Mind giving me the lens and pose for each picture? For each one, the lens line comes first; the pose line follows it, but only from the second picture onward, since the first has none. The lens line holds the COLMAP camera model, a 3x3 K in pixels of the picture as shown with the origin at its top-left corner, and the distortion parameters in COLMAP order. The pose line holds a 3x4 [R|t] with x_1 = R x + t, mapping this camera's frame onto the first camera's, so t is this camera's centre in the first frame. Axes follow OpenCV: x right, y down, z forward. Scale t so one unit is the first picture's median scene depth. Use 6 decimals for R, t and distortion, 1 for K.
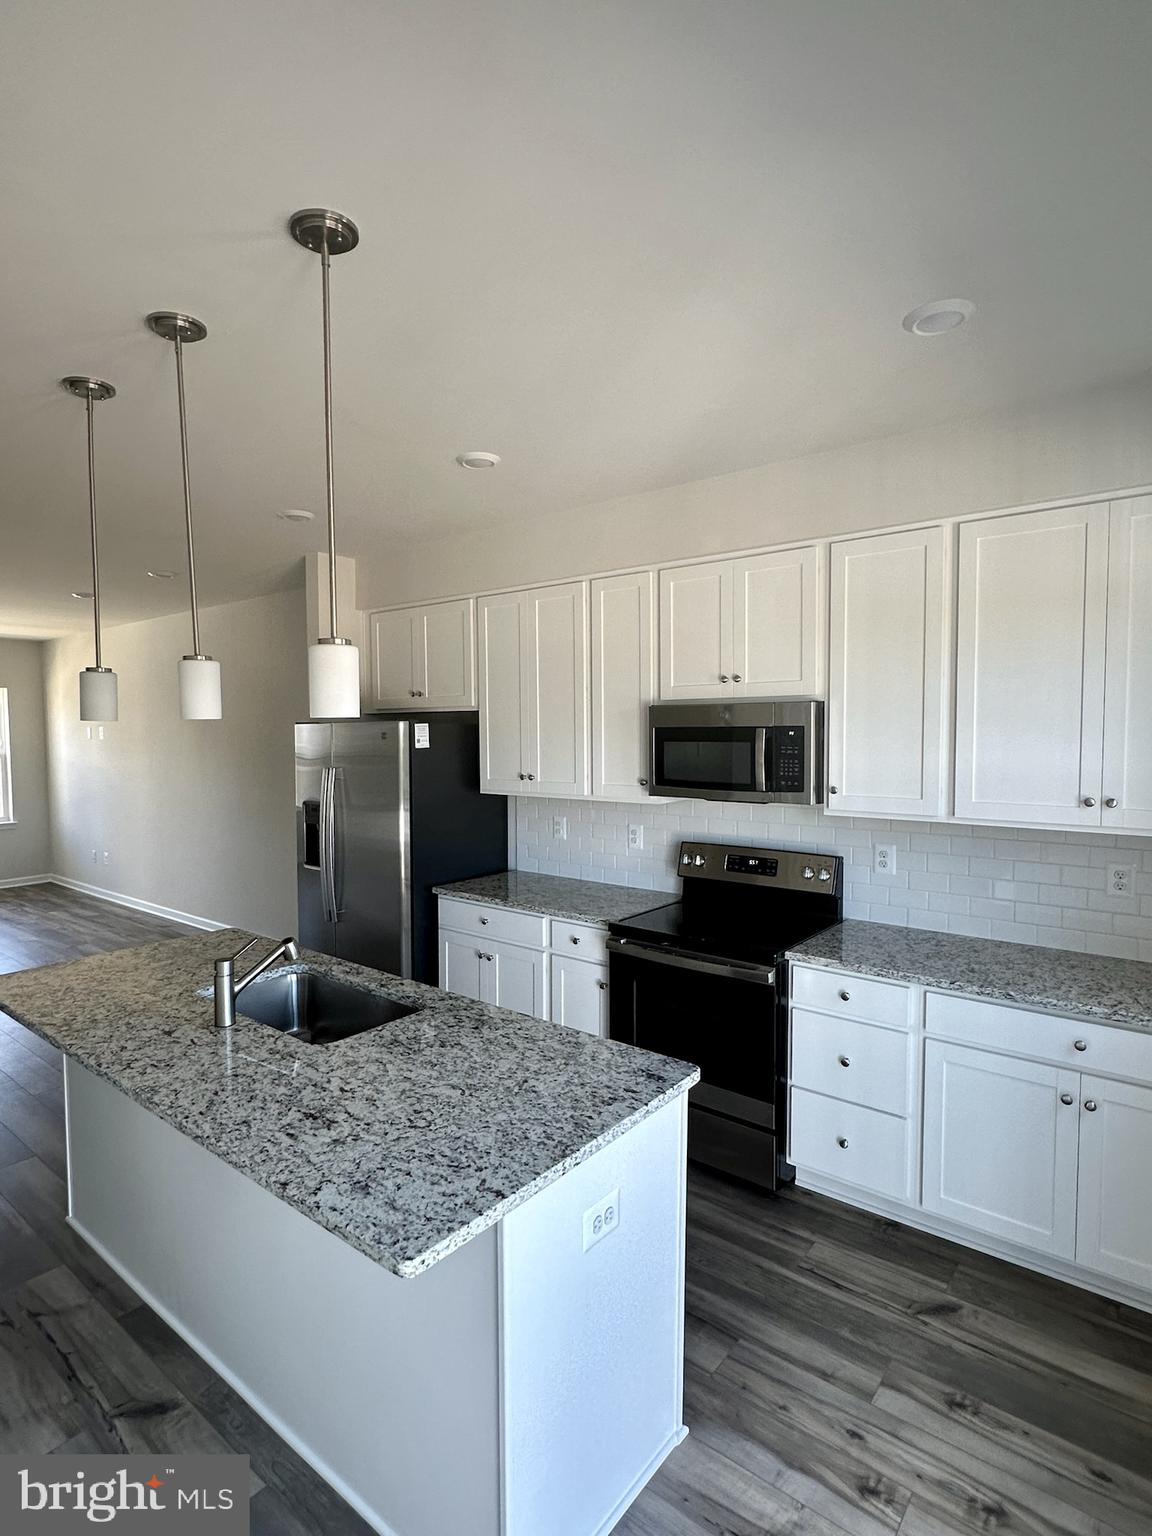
lens RADIAL K [[799.5, 0, 572.6], [0, 799.5, 768.6], [0, 0, 1]] dist [-0.002108, -0.000155]
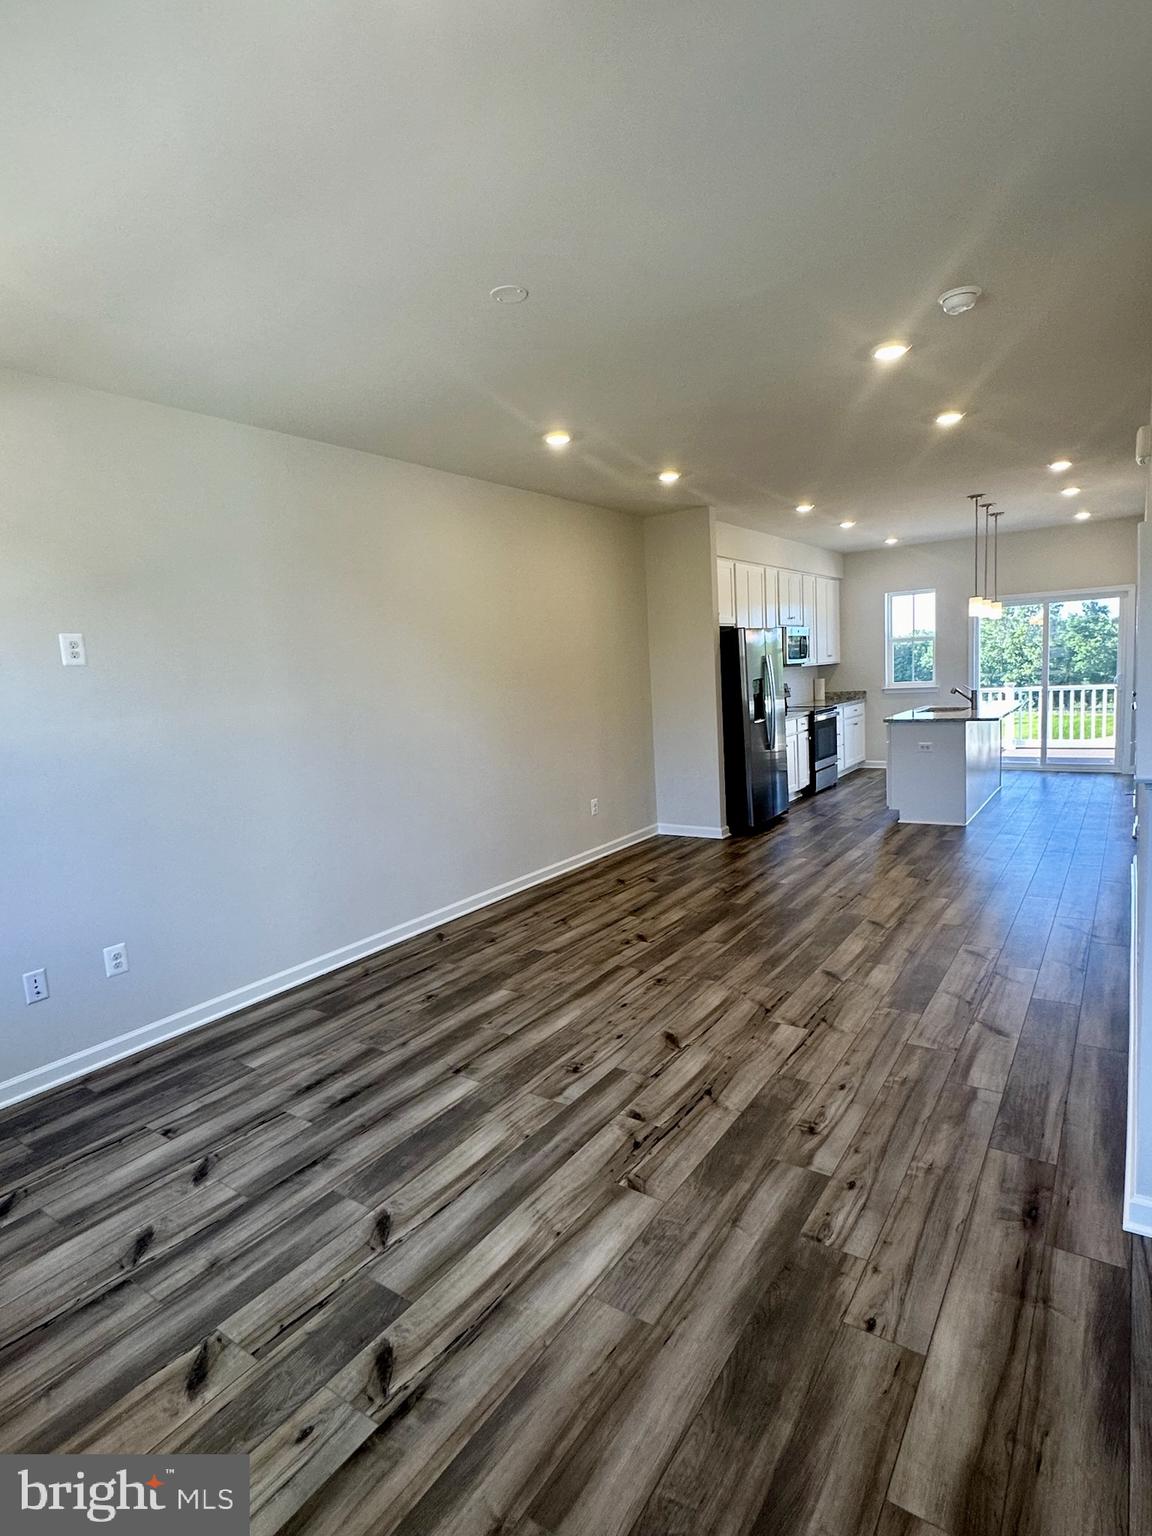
lens RADIAL K [[799.5, 0, 572.6], [0, 799.5, 768.6], [0, 0, 1]] dist [-0.002108, -0.000155]
pose [[-0.065746, -0.115045, 0.991182, -3.728565], [0.106977, 0.986794, 0.121632, -0.027149], [-0.992085, 0.114031, -0.052570, 2.912923]]
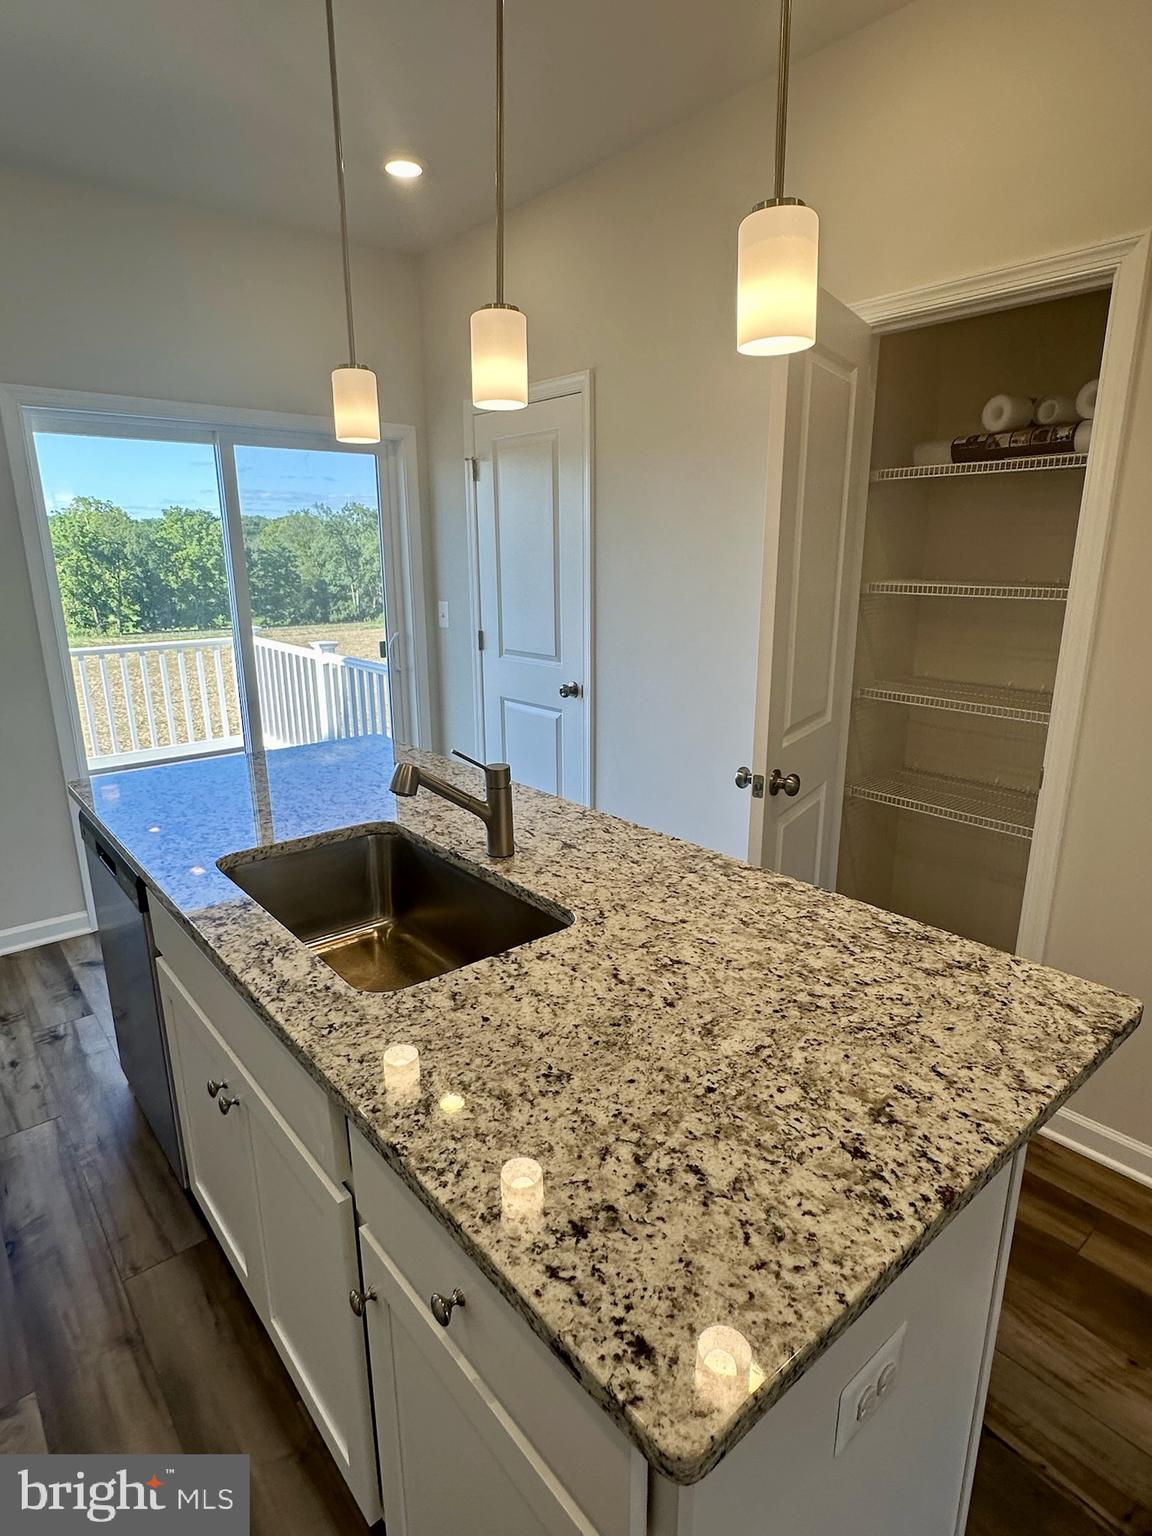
lens RADIAL K [[828.4, 0, 574.8], [0, 828.4, 768.7], [0, 0, 1]] dist [-0.003953, 0.001296]
pose [[-0.981310, -0.038797, 0.188482, -0.642198], [0.021062, 0.951927, 0.305599, 0.020408], [-0.191278, 0.303857, -0.933319, 1.671525]]
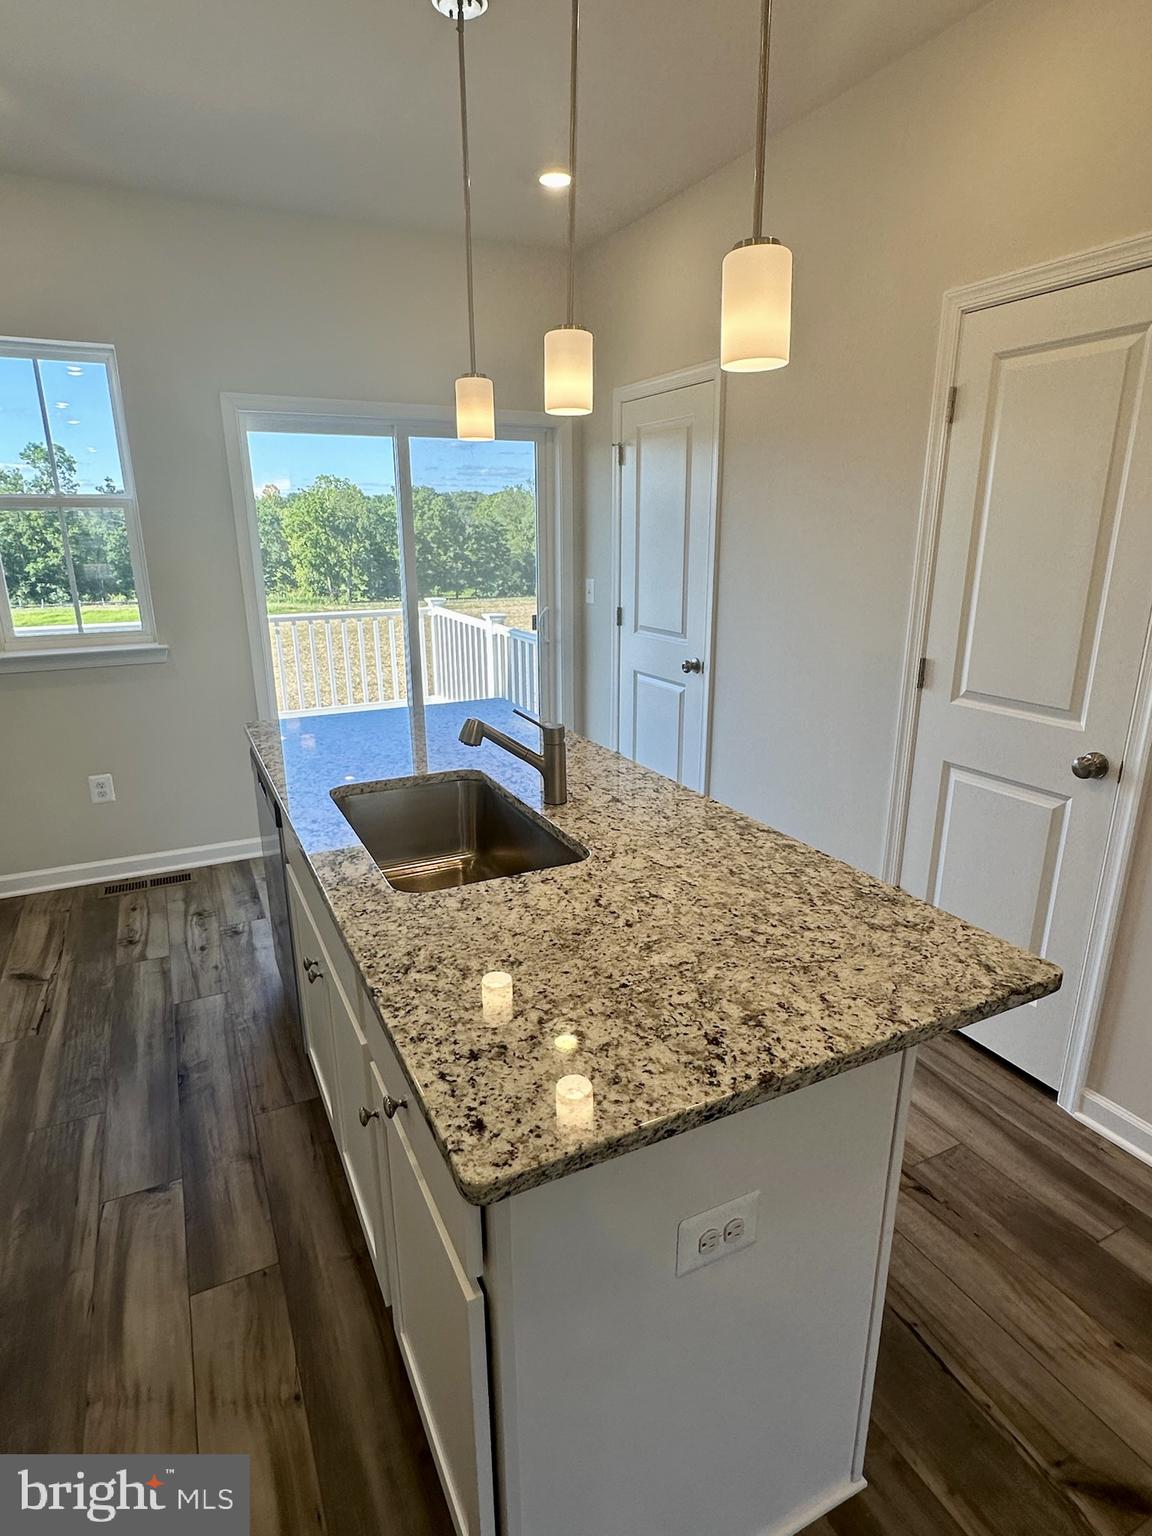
lens RADIAL K [[828.4, 0, 574.8], [0, 828.4, 768.7], [0, 0, 1]] dist [-0.003953, 0.001296]
pose [[-0.908351, -0.107709, 0.404100, -0.804522], [0.033338, 0.944541, 0.326698, 0.005247], [-0.416877, 0.310229, -0.854384, 1.731367]]
